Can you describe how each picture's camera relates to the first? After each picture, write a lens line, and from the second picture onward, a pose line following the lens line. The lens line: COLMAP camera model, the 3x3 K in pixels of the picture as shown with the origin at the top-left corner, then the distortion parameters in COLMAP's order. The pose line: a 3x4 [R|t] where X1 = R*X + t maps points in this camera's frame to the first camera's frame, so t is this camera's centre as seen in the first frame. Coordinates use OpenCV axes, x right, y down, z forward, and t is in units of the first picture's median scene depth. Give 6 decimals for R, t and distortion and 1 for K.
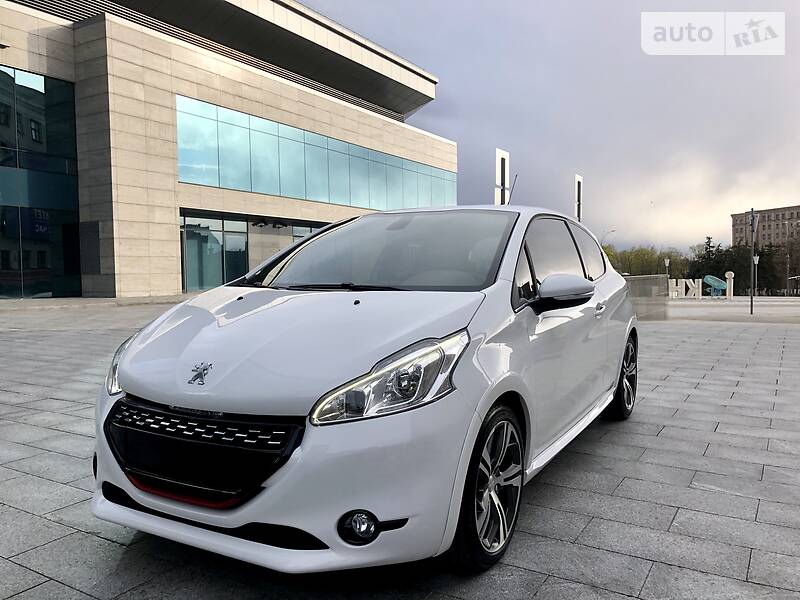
lens RADIAL K [[665.4, 0, 404.3], [0, 665.4, 286.3], [0, 0, 1]] dist [0.010164, -0.001311]
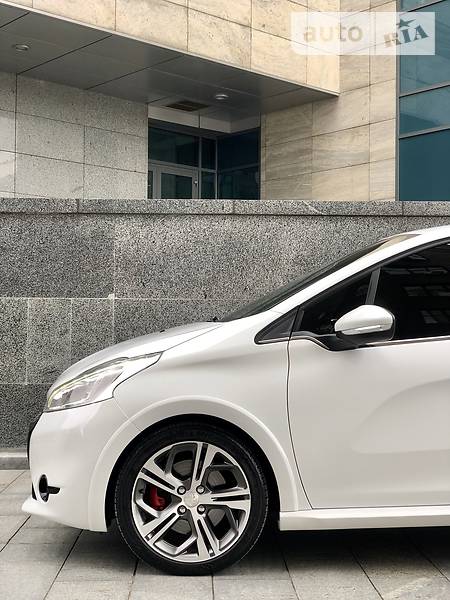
lens RADIAL K [[891.6, 0, 225.0], [0, 891.6, 300.0], [0, 0, 1]] dist [0.095949, 0.081374]
pose [[0.491172, -0.023293, -0.870751, 1.565260], [-0.027039, 0.998753, -0.041970, 0.037754], [0.870643, 0.044159, 0.489929, 0.361242]]
